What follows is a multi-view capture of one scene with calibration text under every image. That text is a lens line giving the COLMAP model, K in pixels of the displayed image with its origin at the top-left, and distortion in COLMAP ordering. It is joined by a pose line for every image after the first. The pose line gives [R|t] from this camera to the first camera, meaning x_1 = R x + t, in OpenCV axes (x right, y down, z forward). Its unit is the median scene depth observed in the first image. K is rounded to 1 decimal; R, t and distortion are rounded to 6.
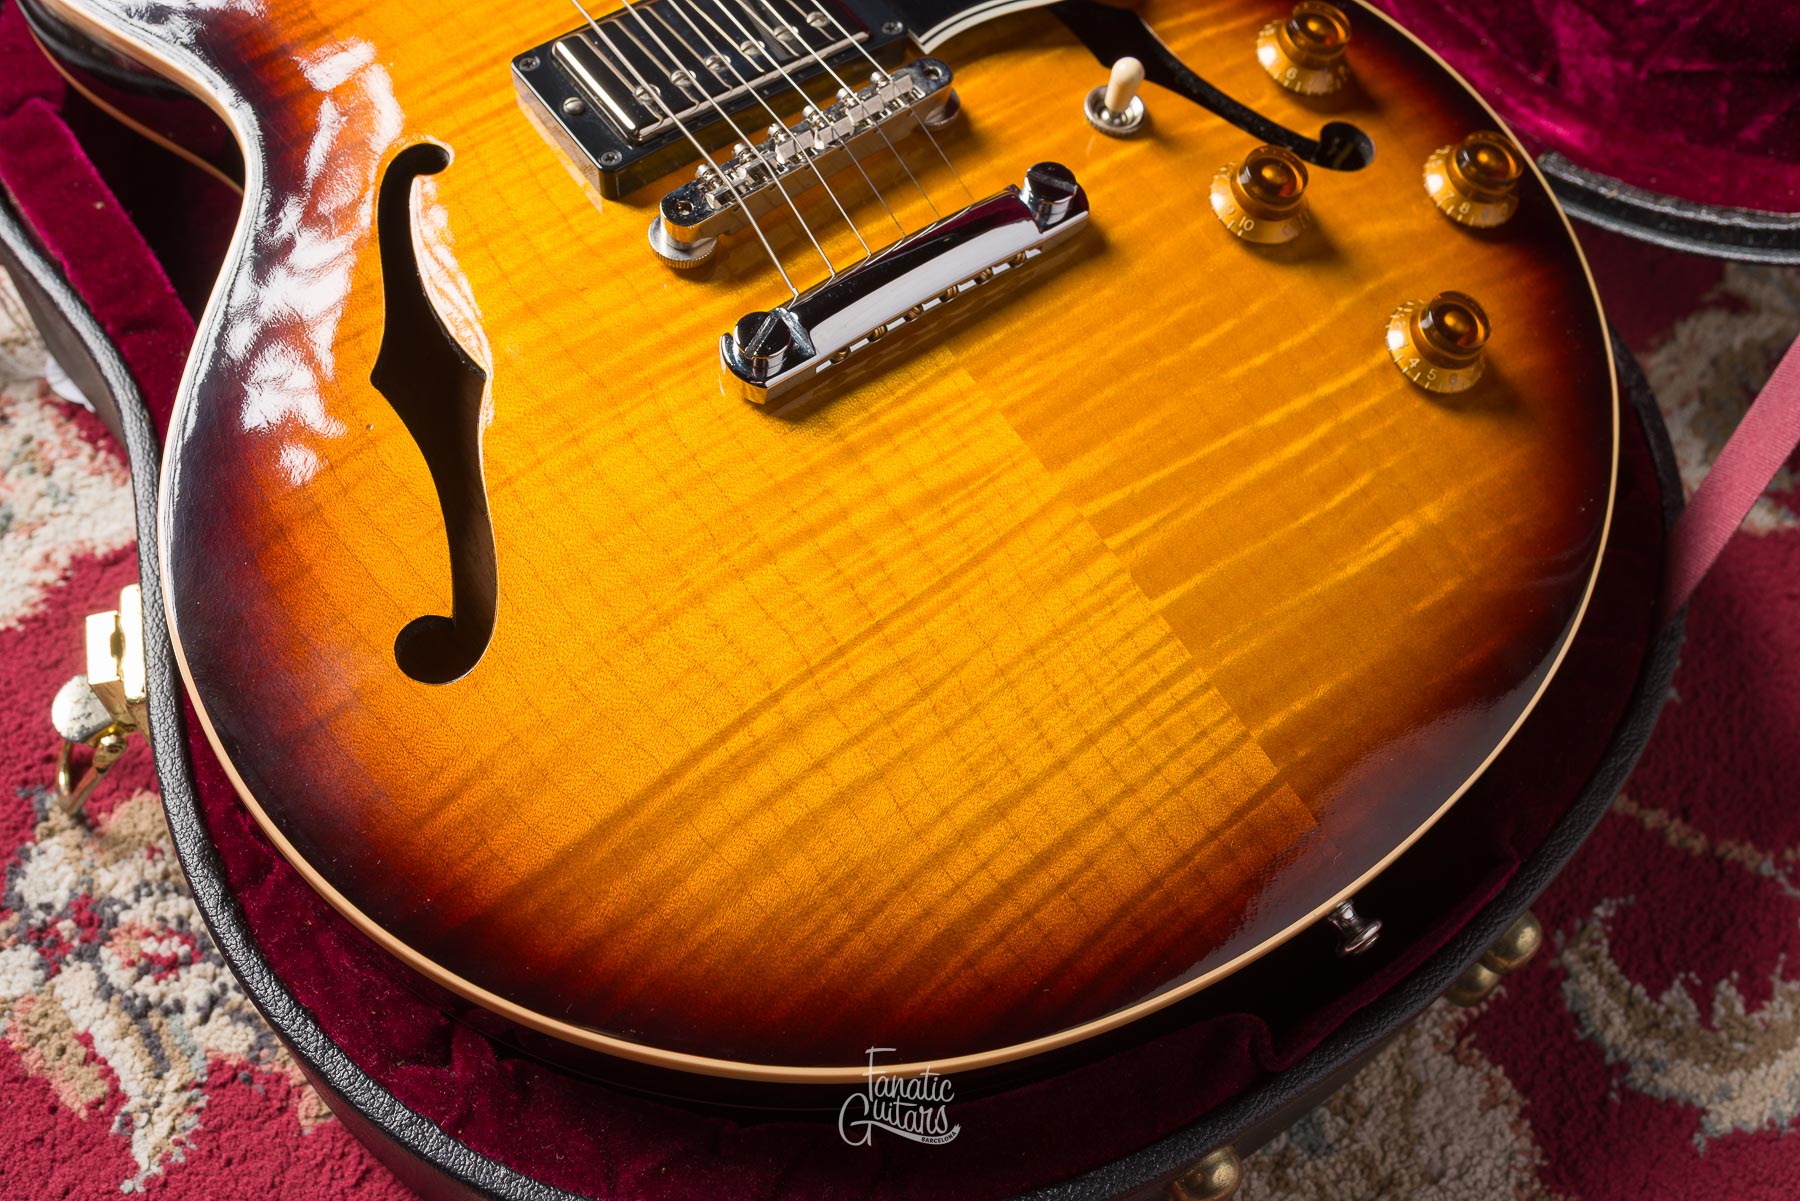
lens RADIAL K [[1740.9, 0, 905.8], [0, 1740.9, 601.6], [0, 0, 1]] dist [-0.005936, 0.006791]
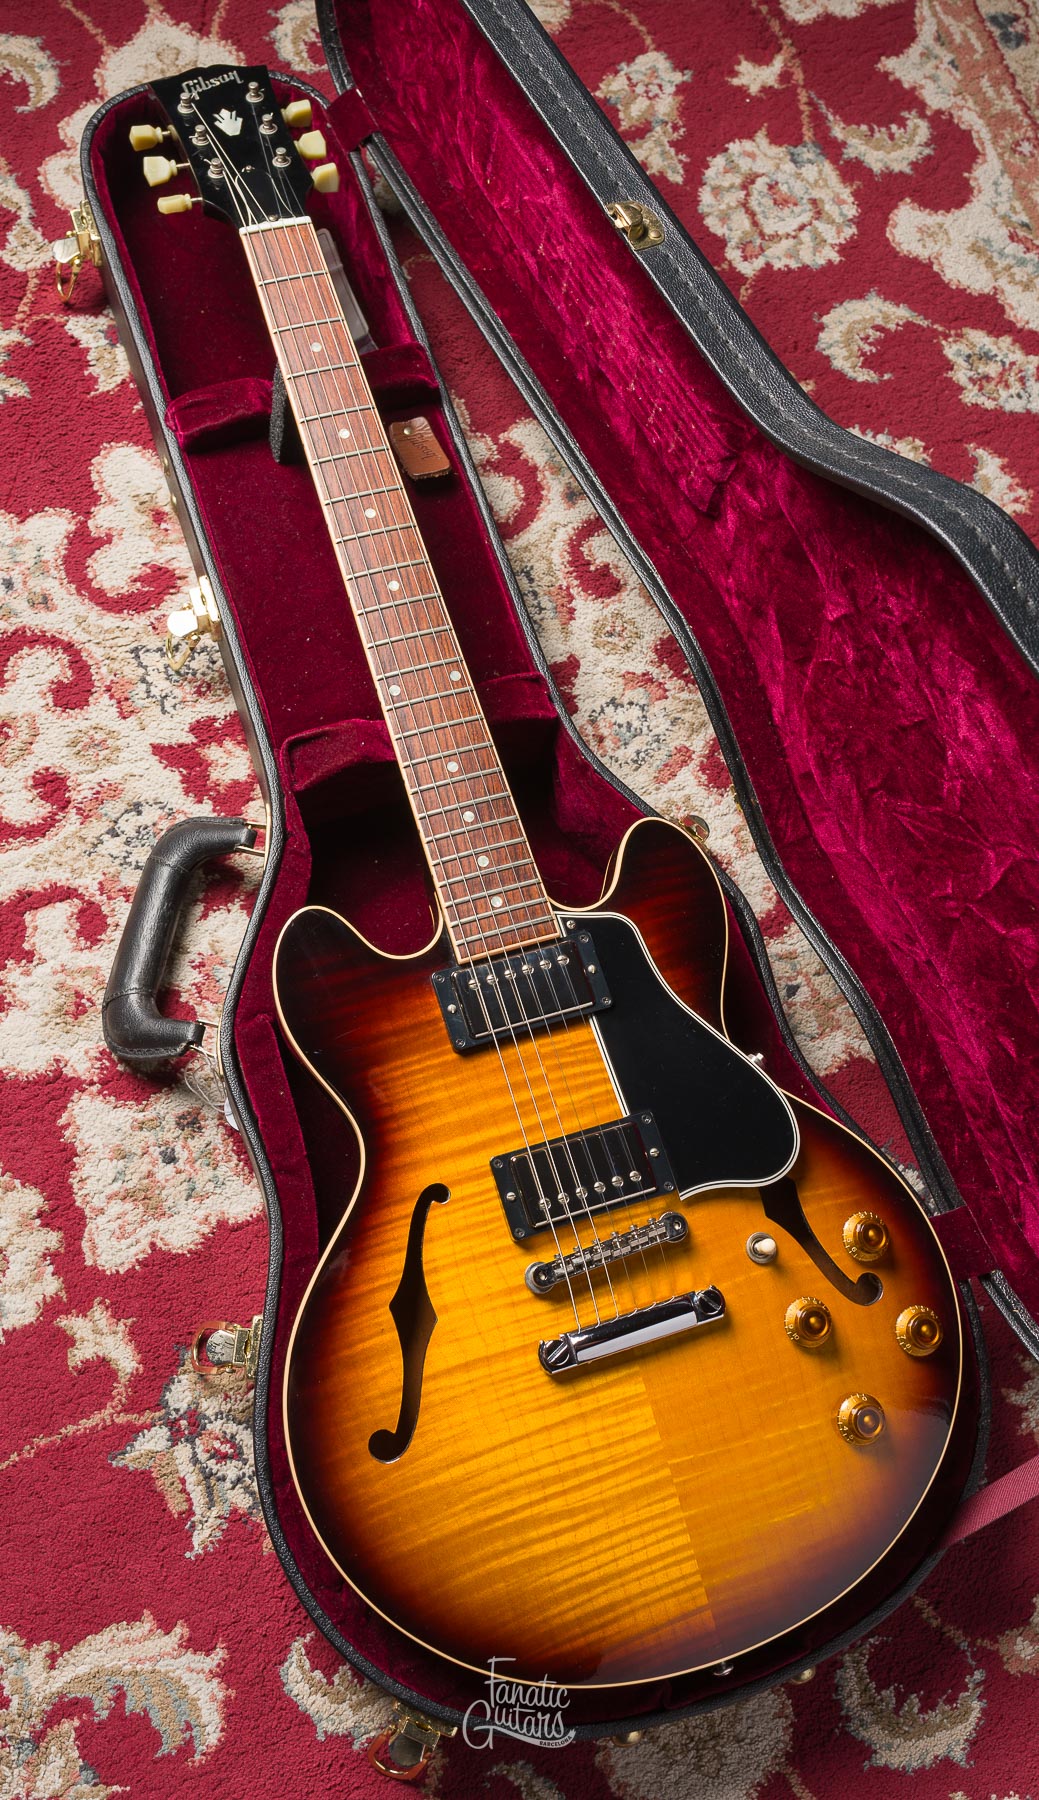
lens RADIAL K [[1668.7, 0, 526.0], [0, 1668.7, 894.8], [0, 0, 1]] dist [0.004297, -0.012863]
pose [[0.945377, 0.318019, -0.071597, -0.136390], [-0.300061, 0.934788, 0.190091, -0.981536], [0.127380, -0.158224, 0.979152, -0.918776]]
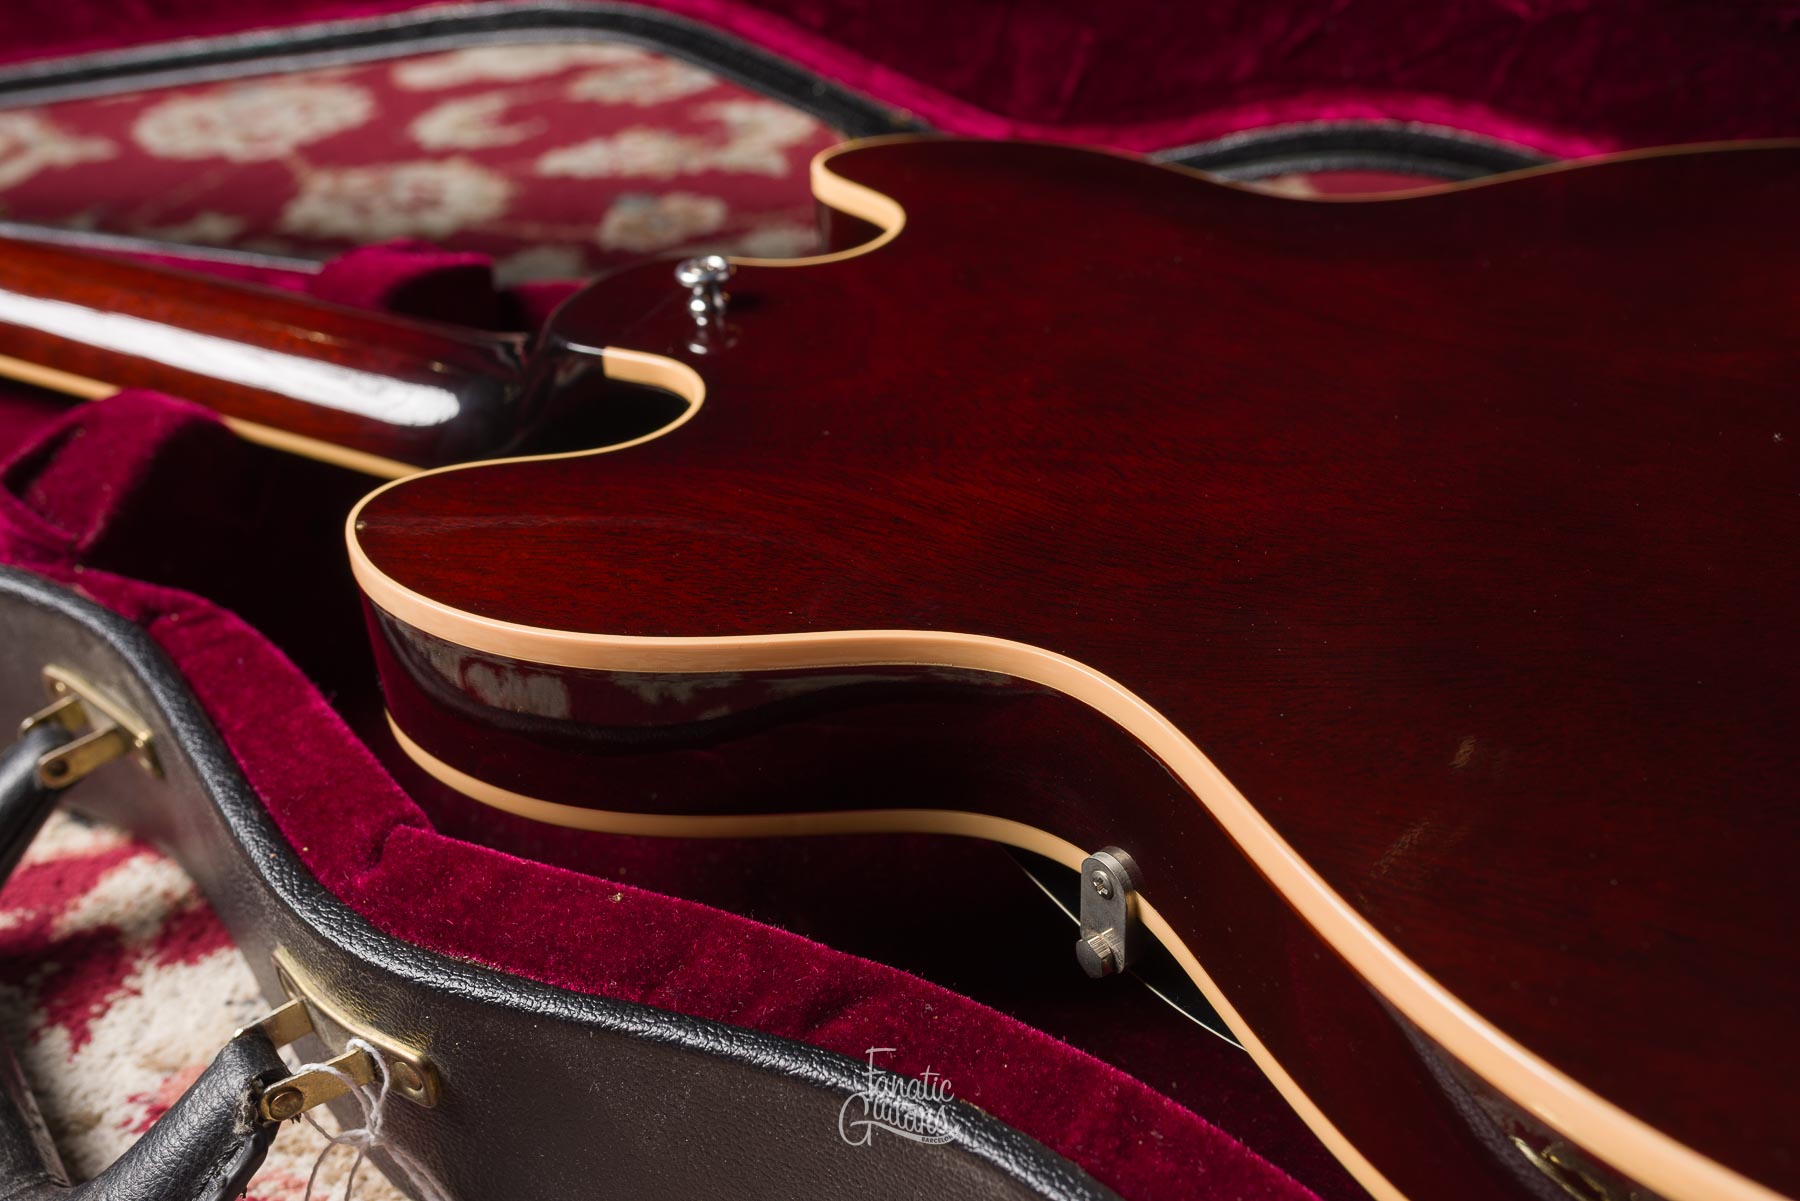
lens RADIAL K [[1740.9, 0, 905.8], [0, 1740.9, 601.6], [0, 0, 1]] dist [-0.005936, 0.006791]
pose [[0.861099, -0.370975, 0.347687, -0.596264], [0.486410, 0.800171, -0.350902, -0.052619], [-0.148033, 0.471279, 0.869472, 0.440554]]
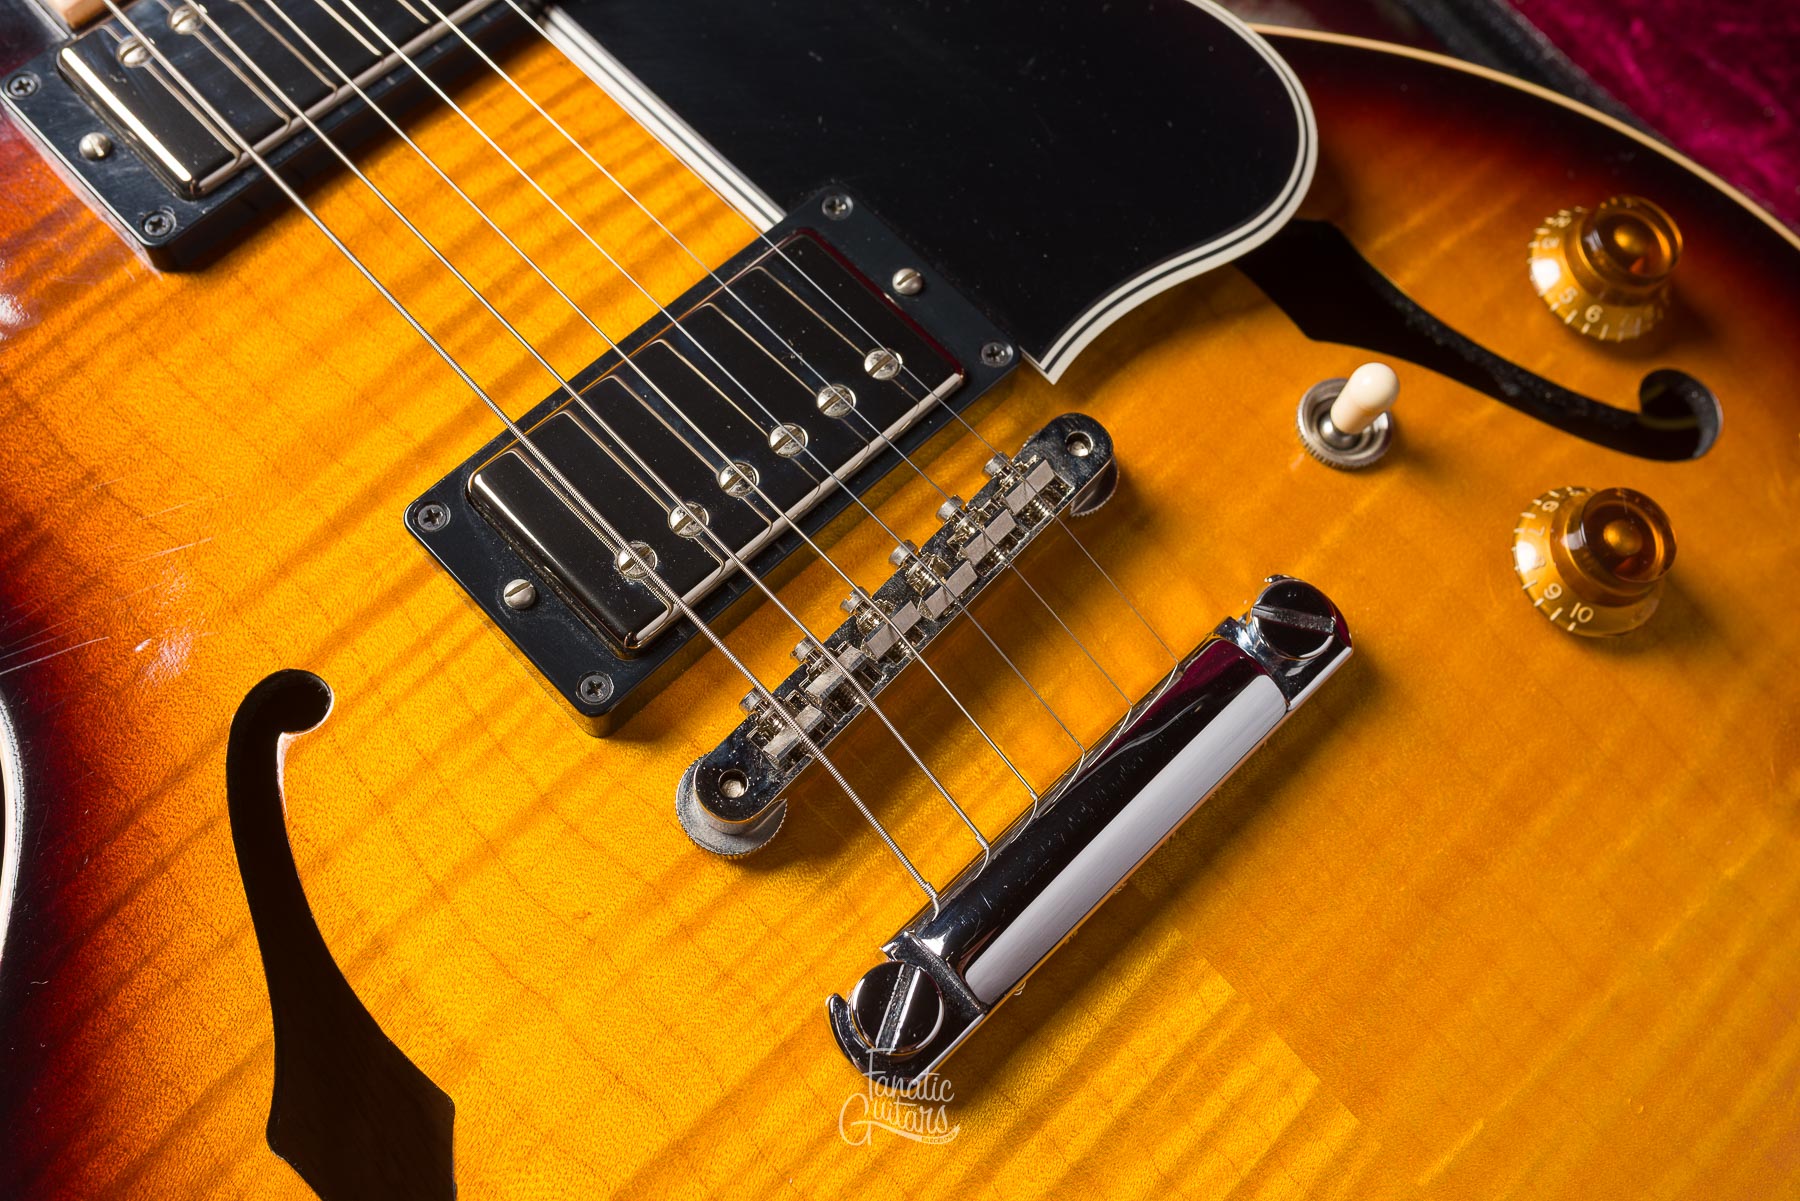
lens RADIAL K [[1786.7, 0, 897.4], [0, 1786.7, 581.6], [0, 0, 1]] dist [-0.000251, 0.013054]
pose [[0.991846, -0.122656, 0.034591, -0.075548], [0.116677, 0.983161, 0.140642, -0.343301], [-0.051259, -0.135459, 0.989456, 0.350718]]
